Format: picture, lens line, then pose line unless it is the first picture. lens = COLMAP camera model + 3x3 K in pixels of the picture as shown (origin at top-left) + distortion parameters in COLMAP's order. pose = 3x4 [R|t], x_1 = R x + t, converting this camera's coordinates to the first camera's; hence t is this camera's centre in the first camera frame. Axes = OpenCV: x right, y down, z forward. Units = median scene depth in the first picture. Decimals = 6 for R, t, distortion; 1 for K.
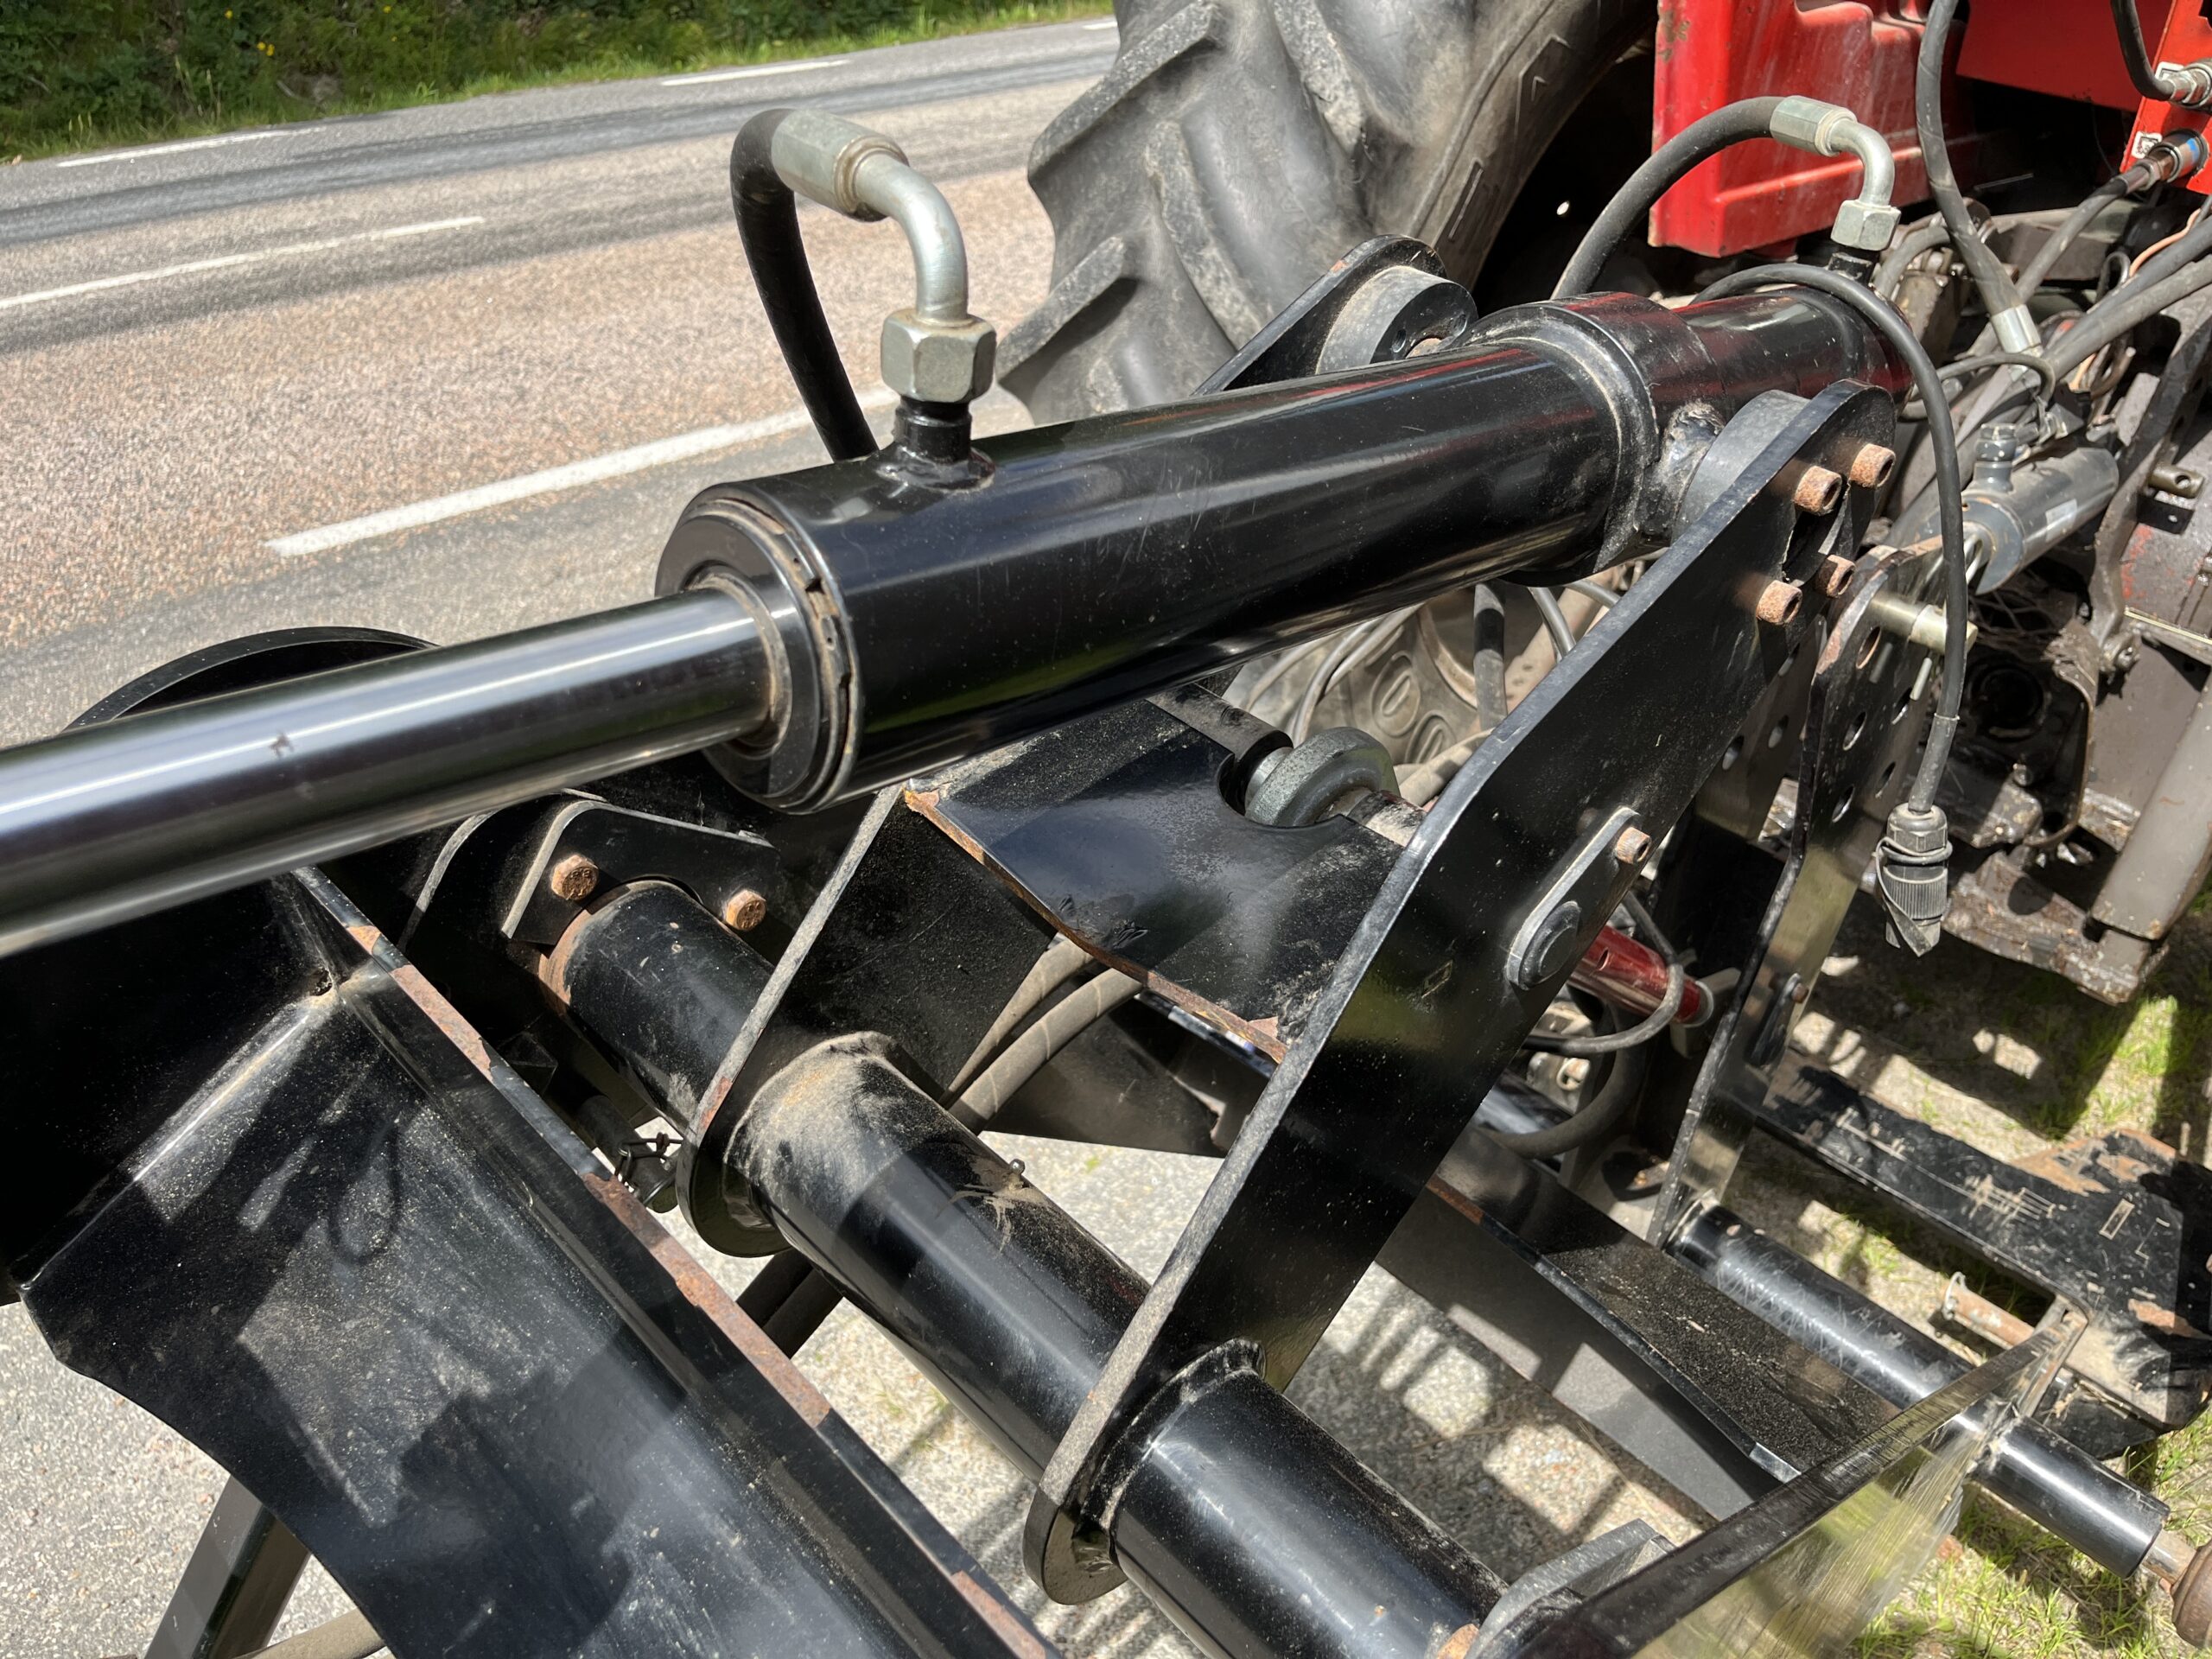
lens RADIAL K [[1691.9, 0, 1105.7], [0, 1691.9, 820.9], [0, 0, 1]] dist [0.076349, -0.135369]
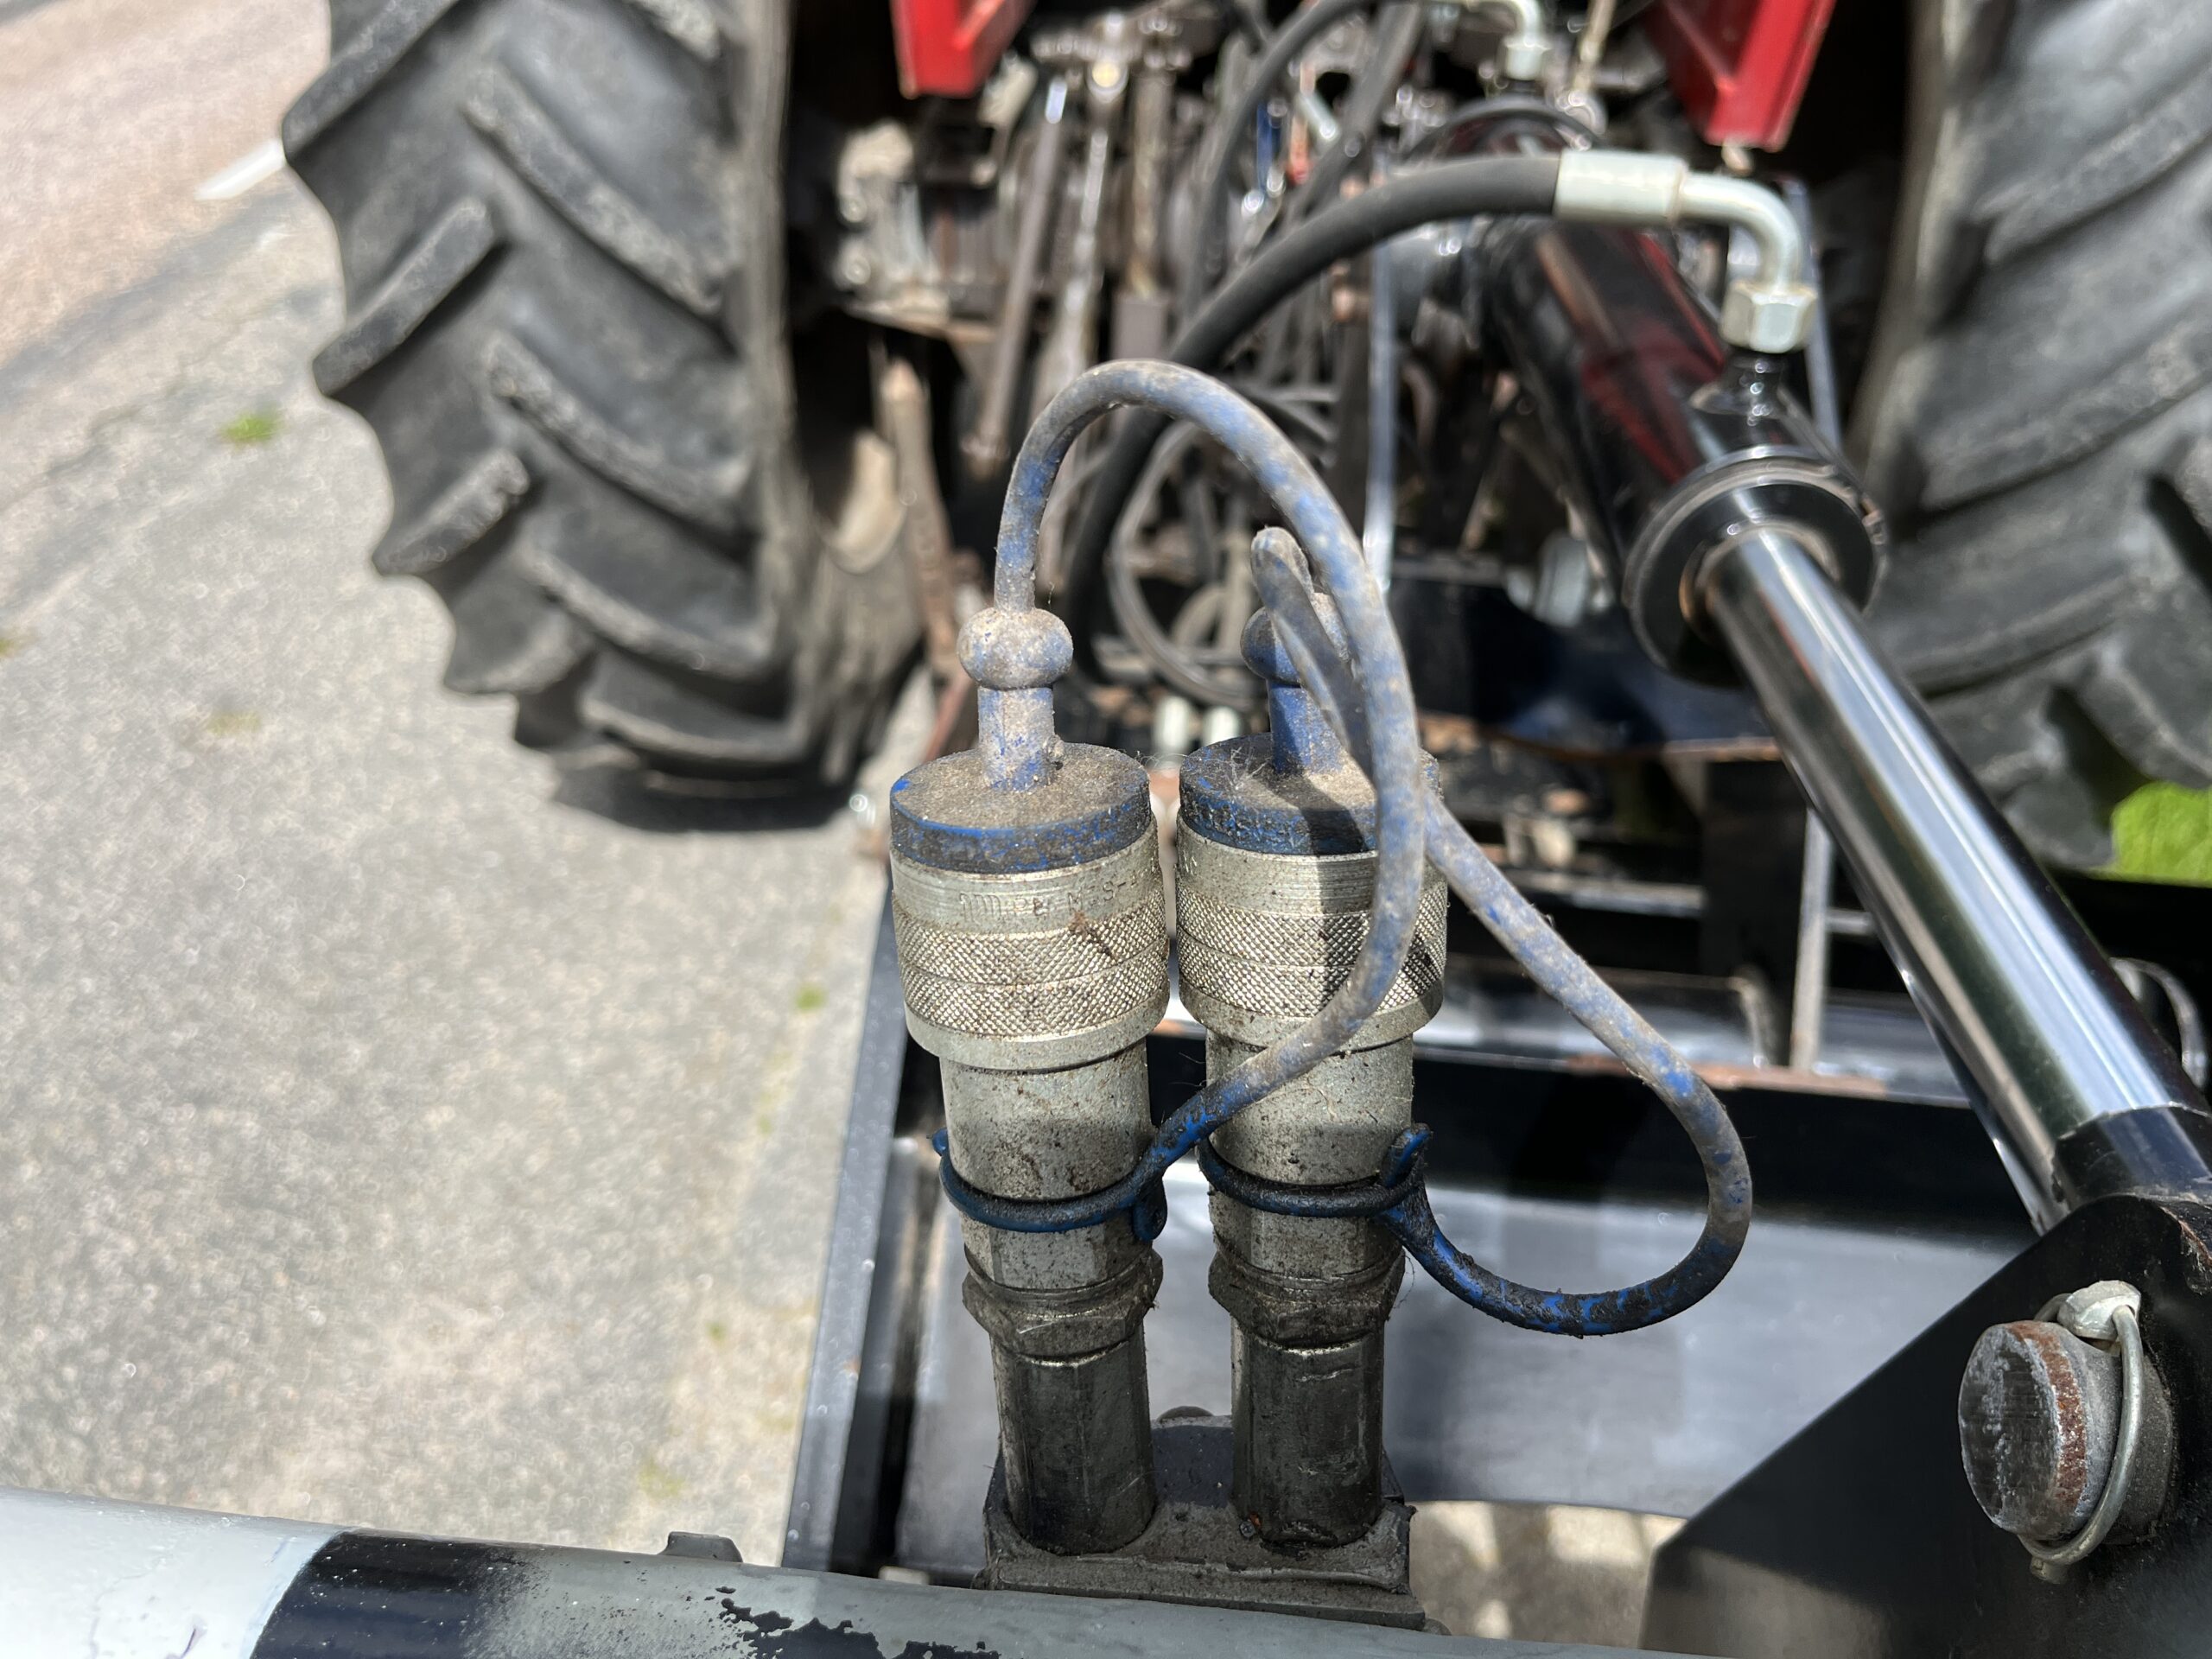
lens RADIAL K [[1691.9, 0, 1105.7], [0, 1691.9, 820.9], [0, 0, 1]] dist [0.076349, -0.135369]
pose [[0.744361, -0.421974, 0.517557, -0.344775], [0.369117, 0.905876, 0.207706, -0.105703], [-0.556488, 0.036431, 0.830056, 0.065985]]
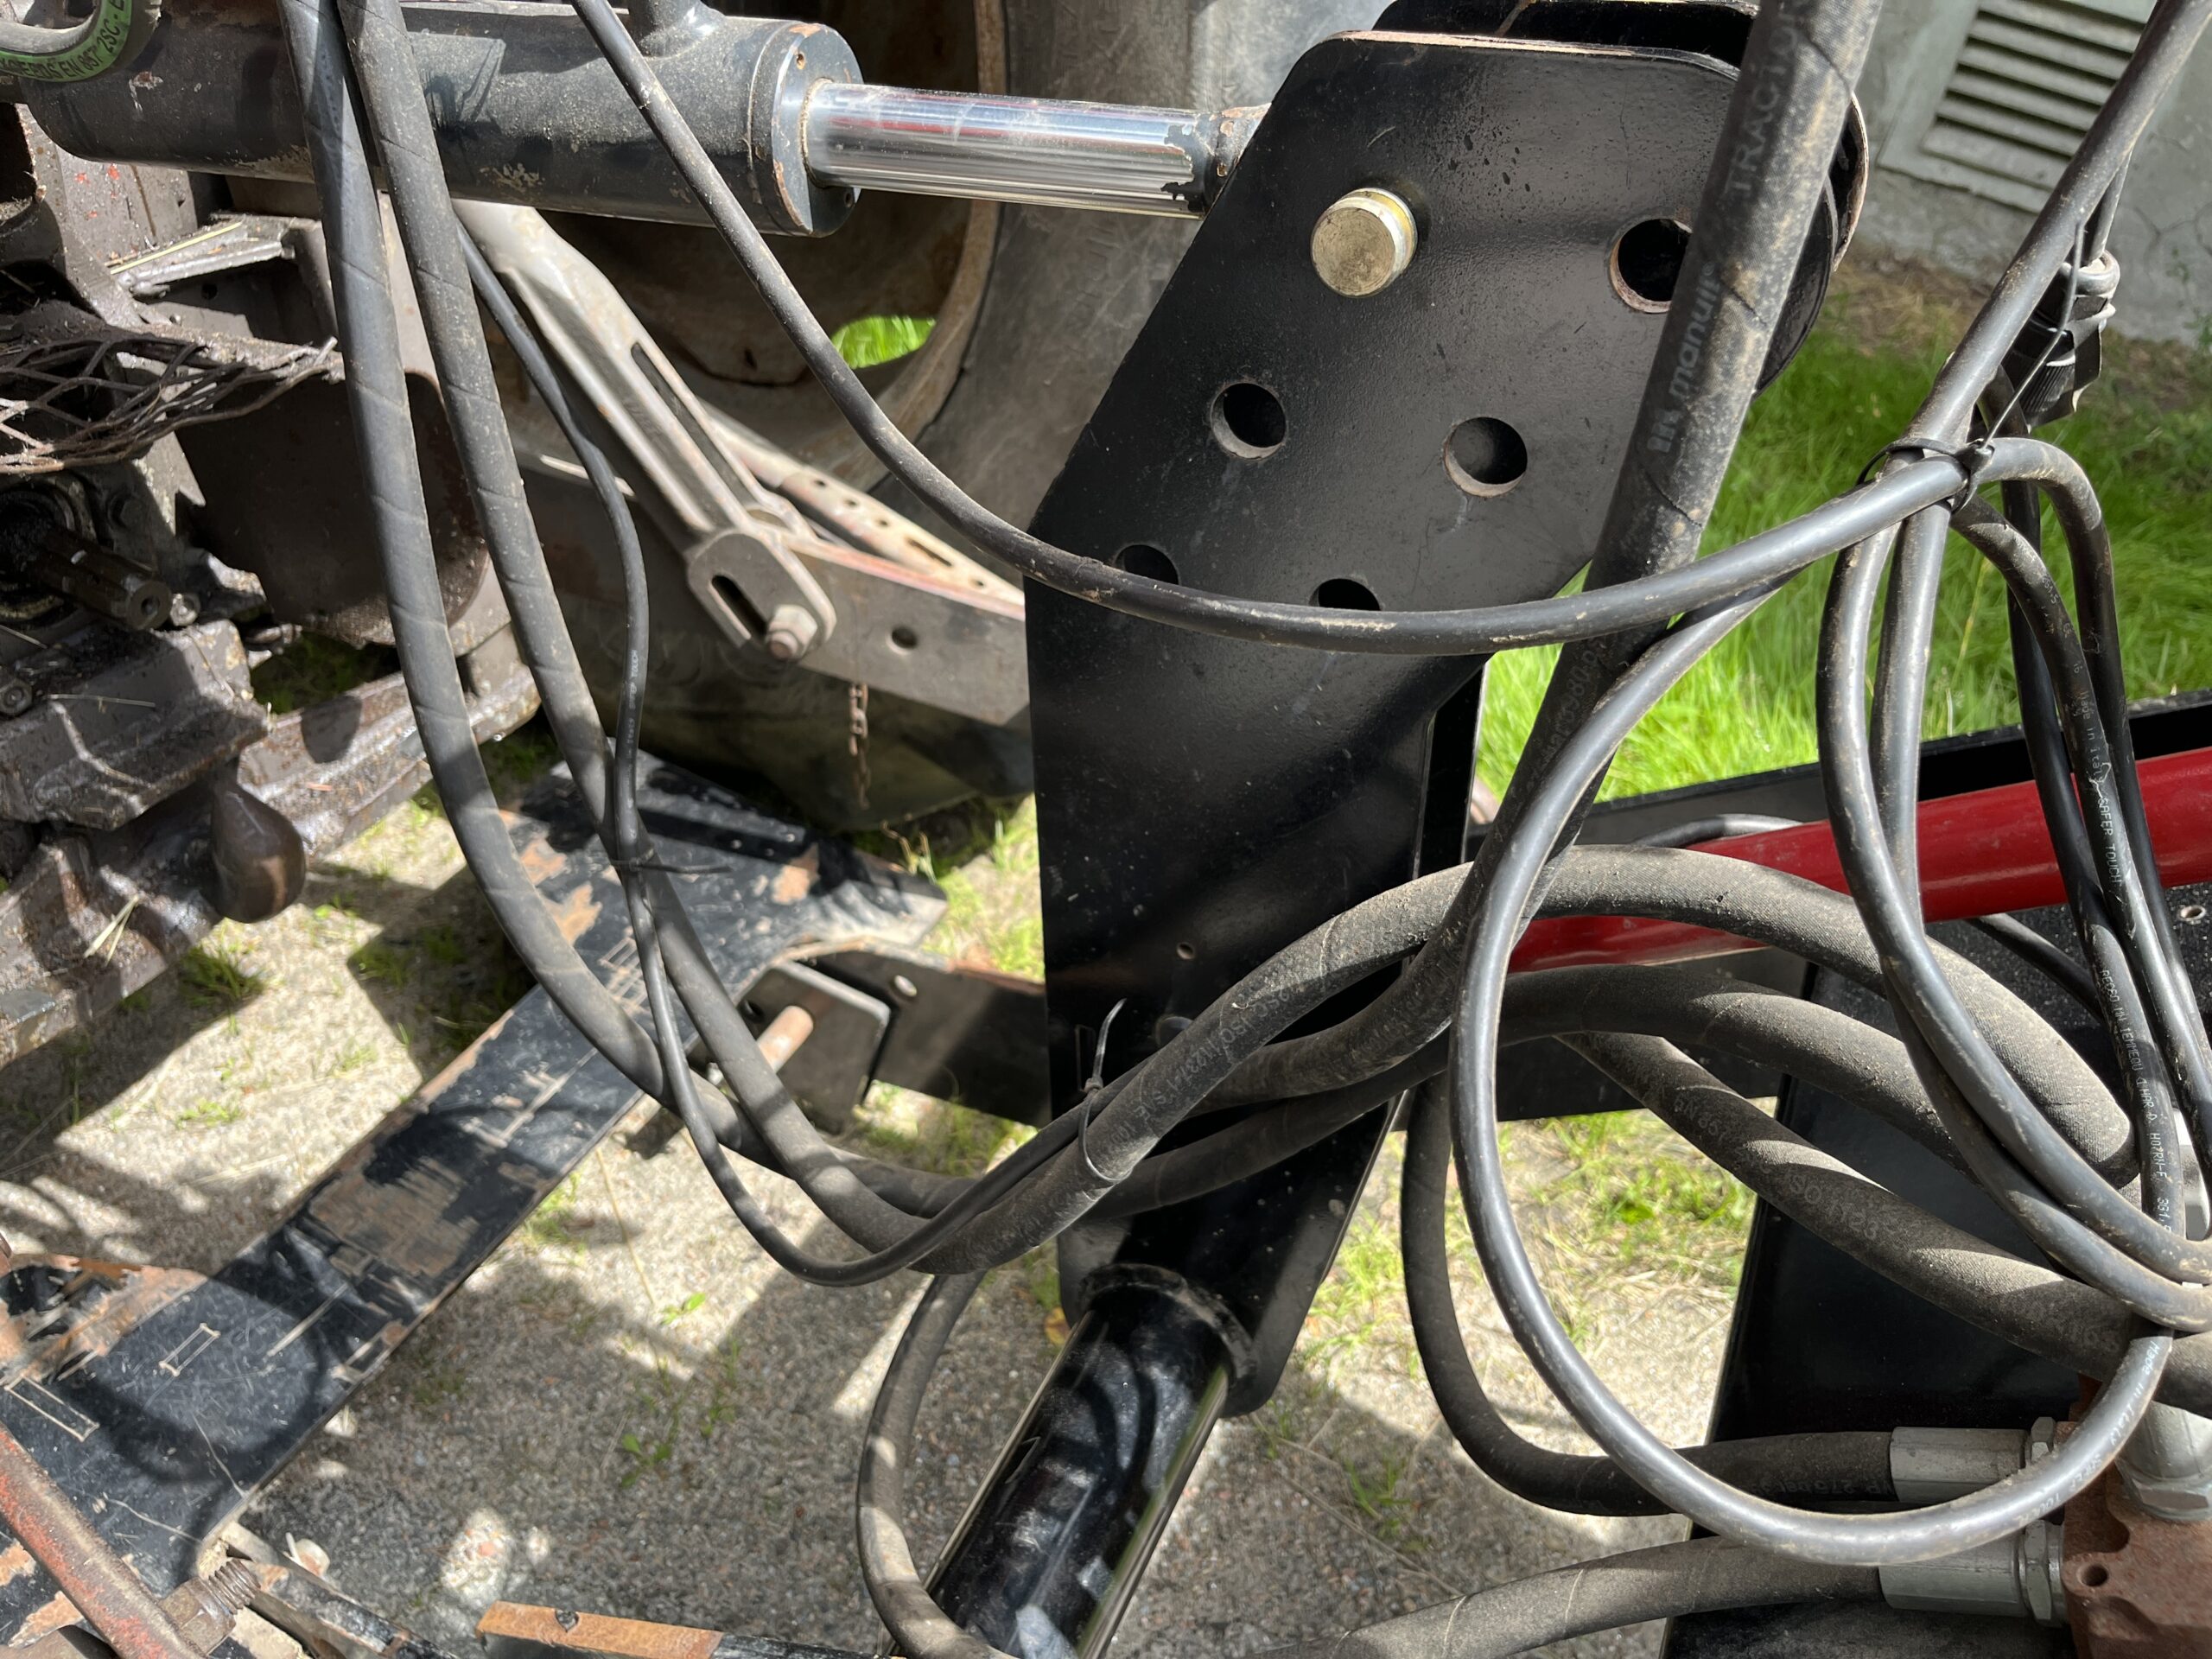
lens RADIAL K [[1691.9, 0, 1105.7], [0, 1691.9, 820.9], [0, 0, 1]] dist [0.076349, -0.135369]
pose [[-0.340221, -0.661437, 0.668394, 0.003287], [0.412842, 0.533565, 0.738153, -0.277788], [-0.844874, 0.527076, 0.091539, 0.711962]]
